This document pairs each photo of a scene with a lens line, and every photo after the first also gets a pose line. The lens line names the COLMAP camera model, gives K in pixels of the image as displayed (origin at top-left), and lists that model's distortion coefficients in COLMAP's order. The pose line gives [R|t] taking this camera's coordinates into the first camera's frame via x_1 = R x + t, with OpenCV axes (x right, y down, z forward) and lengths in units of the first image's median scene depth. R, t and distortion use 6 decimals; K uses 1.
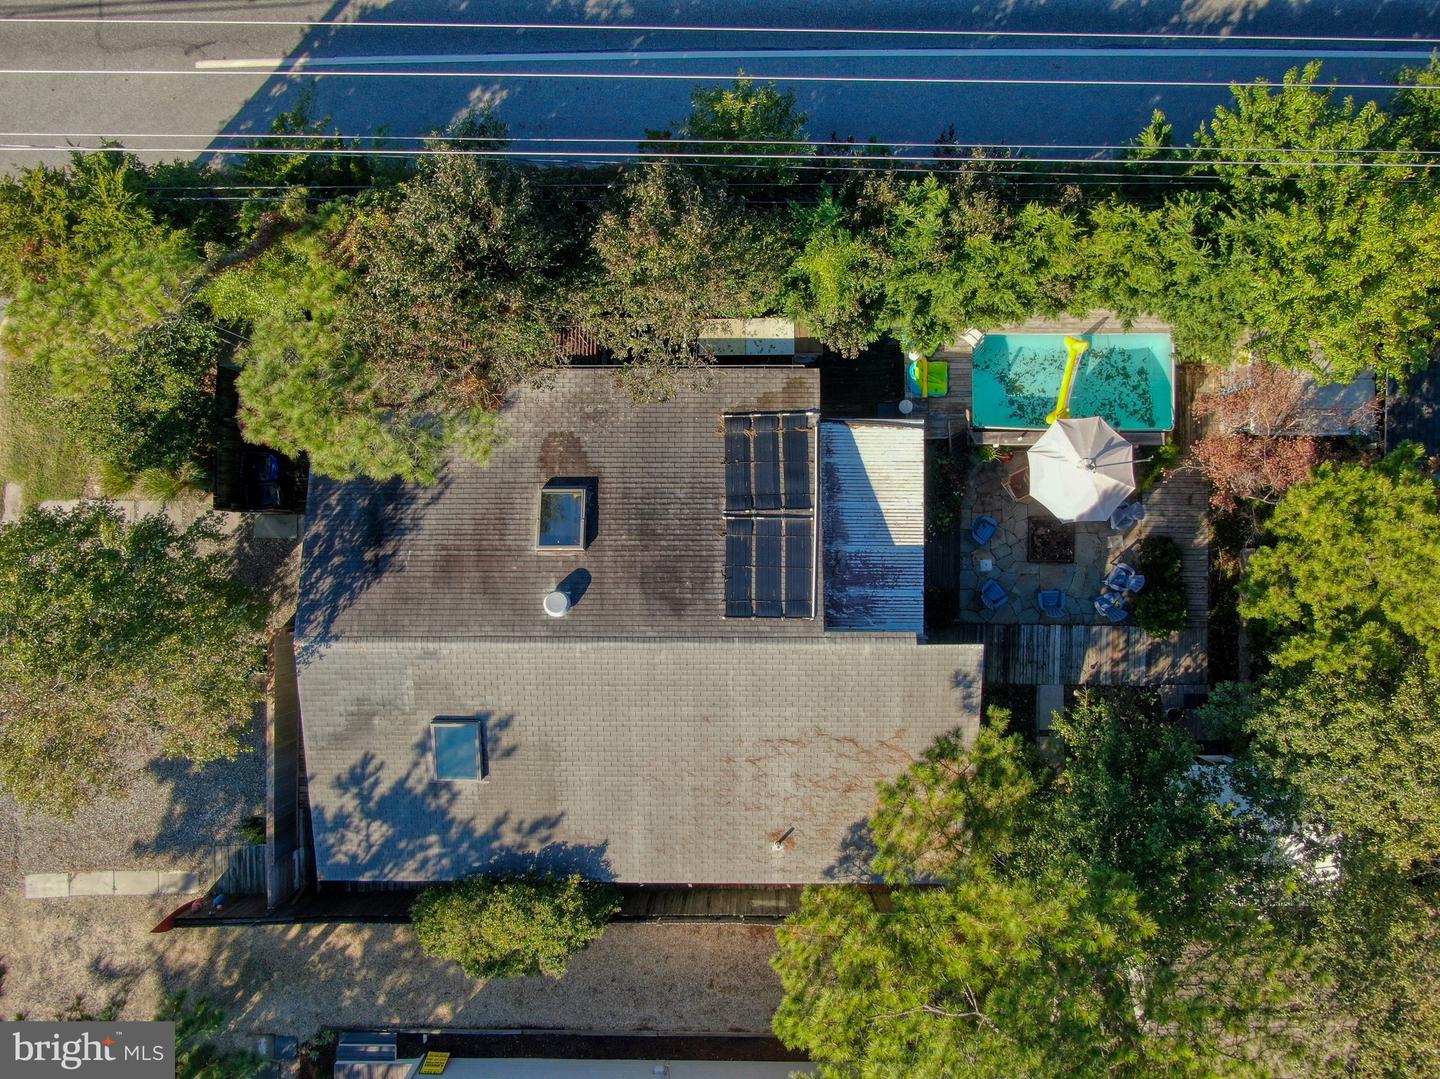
lens RADIAL K [[1031.0, 0, 720.0], [0, 1031.0, 539.5], [0, 0, 1]] dist [0.006578, 0.002093]
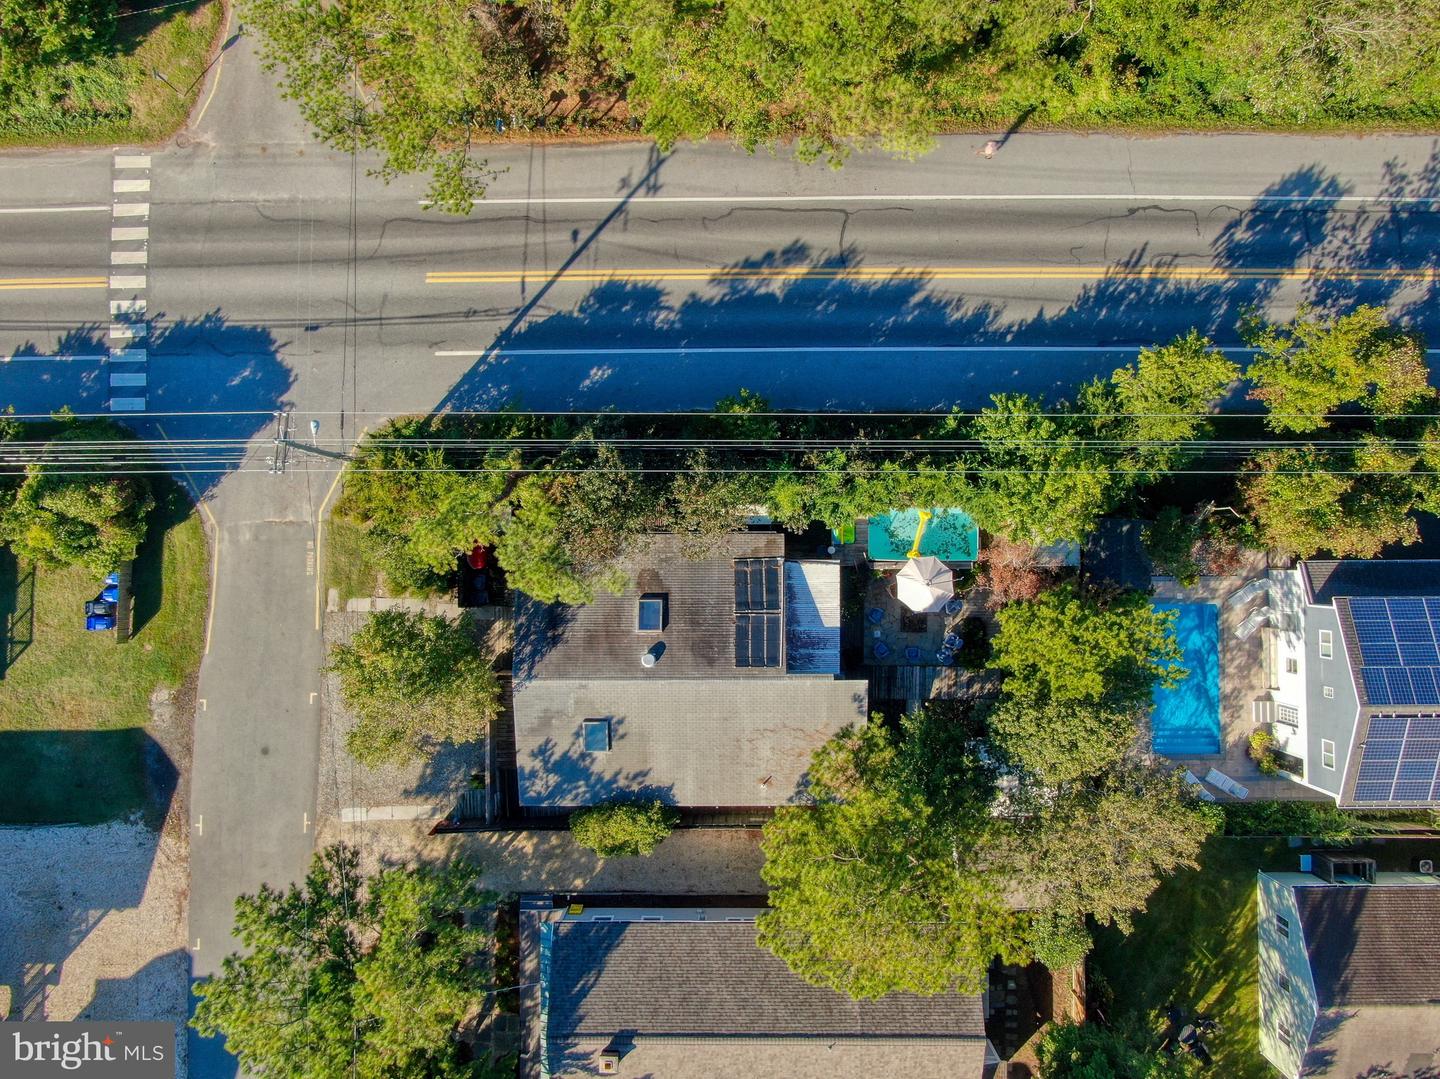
lens RADIAL K [[1031.0, 0, 720.0], [0, 1031.0, 539.5], [0, 0, 1]] dist [0.006578, 0.002093]
pose [[0.999977, -0.004663, 0.004842, -0.031093], [0.004669, 0.999988, -0.001299, -0.155471], [-0.004836, 0.001322, 0.999987, -0.906635]]
